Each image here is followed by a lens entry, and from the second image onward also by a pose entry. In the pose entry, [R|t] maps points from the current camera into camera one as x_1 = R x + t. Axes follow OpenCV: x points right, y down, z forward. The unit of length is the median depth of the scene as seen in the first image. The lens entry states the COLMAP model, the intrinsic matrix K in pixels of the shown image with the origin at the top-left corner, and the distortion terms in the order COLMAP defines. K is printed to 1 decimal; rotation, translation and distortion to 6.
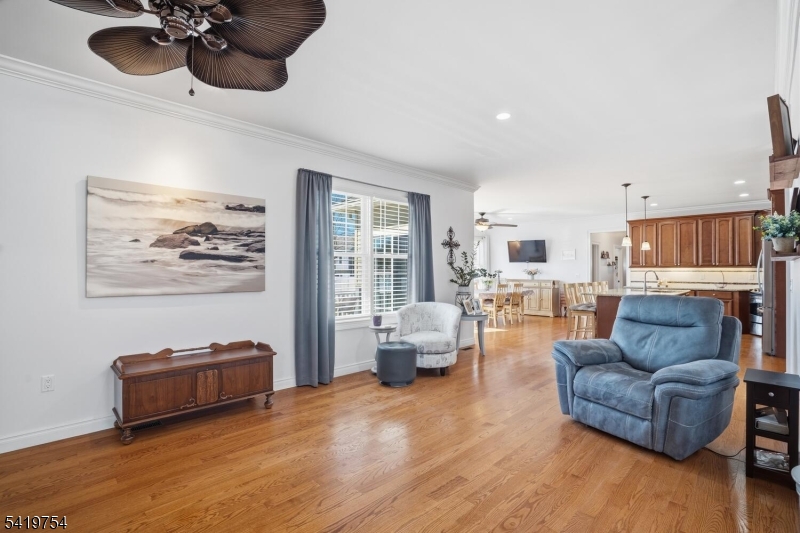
lens RADIAL K [[379.5, 0, 400.0], [0, 379.5, 266.5], [0, 0, 1]] dist [-0.029513, 0.000416]
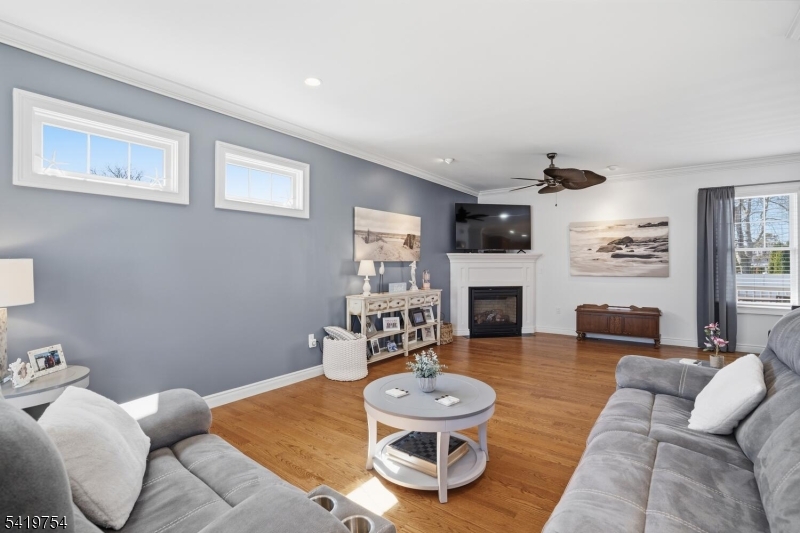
lens RADIAL K [[378.7, 0, 397.1], [0, 378.7, 266.1], [0, 0, 1]] dist [-0.040083, 0.000369]
pose [[0.149306, 0.003269, -0.988786, 0.984150], [0.013378, 0.999896, 0.005326, -0.002193], [0.988701, -0.014023, 0.149247, -0.308207]]
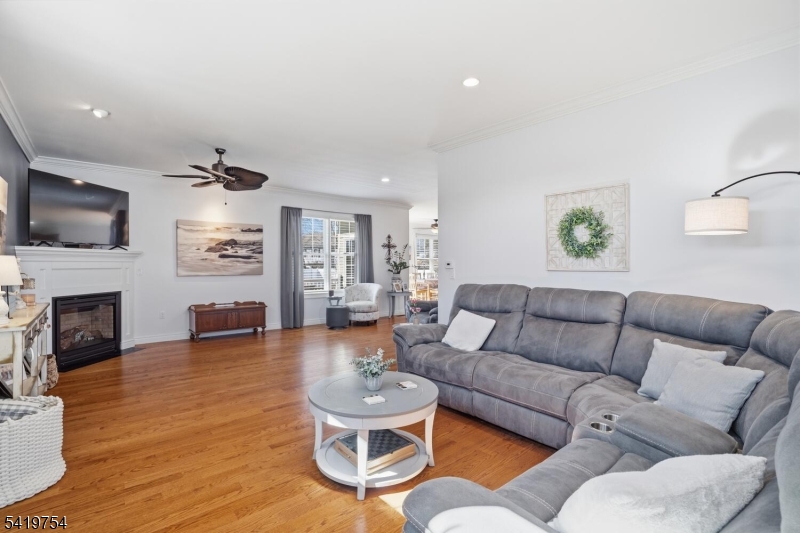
lens RADIAL K [[378.7, 0, 397.1], [0, 378.7, 266.1], [0, 0, 1]] dist [-0.040083, 0.000369]
pose [[0.997975, -0.000480, -0.063599, 0.425380], [0.001560, 0.999855, 0.016941, -0.007514], [0.063581, -0.017006, 0.997832, -0.814040]]
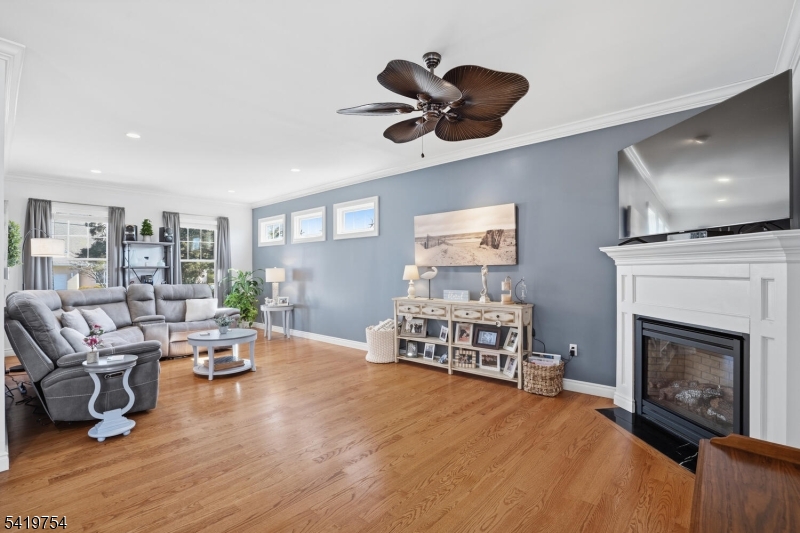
lens RADIAL K [[378.7, 0, 397.1], [0, 378.7, 266.1], [0, 0, 1]] dist [-0.040083, 0.000369]
pose [[-0.997449, 0.003663, -0.071292, -0.149054], [0.005199, 0.999758, -0.021372, 0.015305], [0.071196, -0.021689, -0.997226, 1.150709]]
